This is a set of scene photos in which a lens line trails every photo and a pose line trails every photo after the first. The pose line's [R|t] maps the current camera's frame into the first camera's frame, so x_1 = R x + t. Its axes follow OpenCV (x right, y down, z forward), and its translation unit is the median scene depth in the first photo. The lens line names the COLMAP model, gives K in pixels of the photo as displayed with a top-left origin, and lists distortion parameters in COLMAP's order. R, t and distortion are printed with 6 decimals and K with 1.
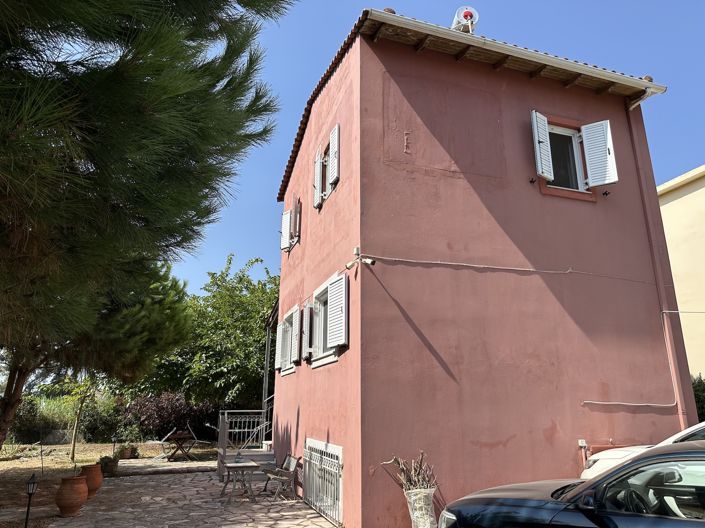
lens RADIAL K [[487.4, 0, 337.2], [0, 487.4, 274.8], [0, 0, 1]] dist [0.067261, -0.066376]
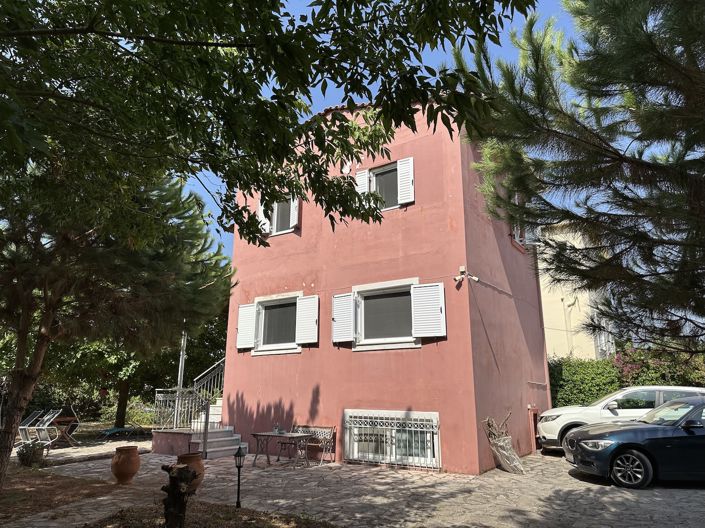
lens RADIAL K [[487.4, 0, 337.2], [0, 487.4, 274.8], [0, 0, 1]] dist [0.067261, -0.066376]
pose [[0.794026, 0.139921, 0.591561, -0.650769], [-0.158013, 0.987205, -0.021408, 0.032623], [-0.586988, -0.076476, 0.805976, 0.070160]]
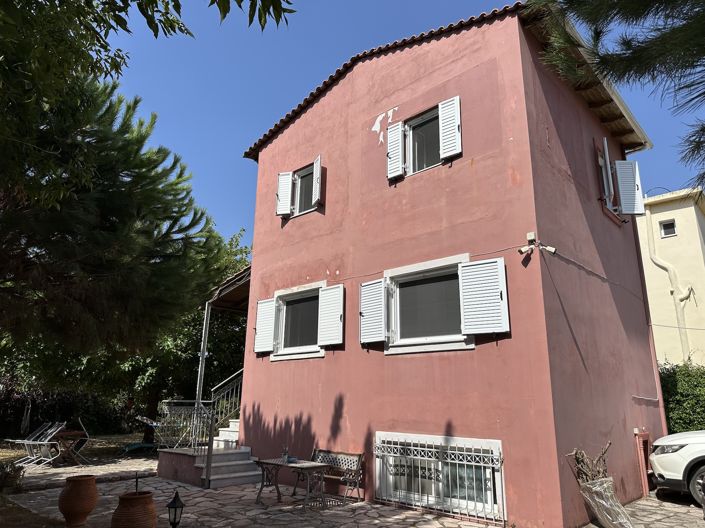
lens RADIAL K [[487.4, 0, 337.2], [0, 487.4, 274.8], [0, 0, 1]] dist [0.067261, -0.066376]
pose [[0.876346, 0.128173, 0.464315, -0.459503], [-0.135606, 0.990608, -0.017512, 0.059155], [-0.462199, -0.047617, 0.885497, 0.200901]]
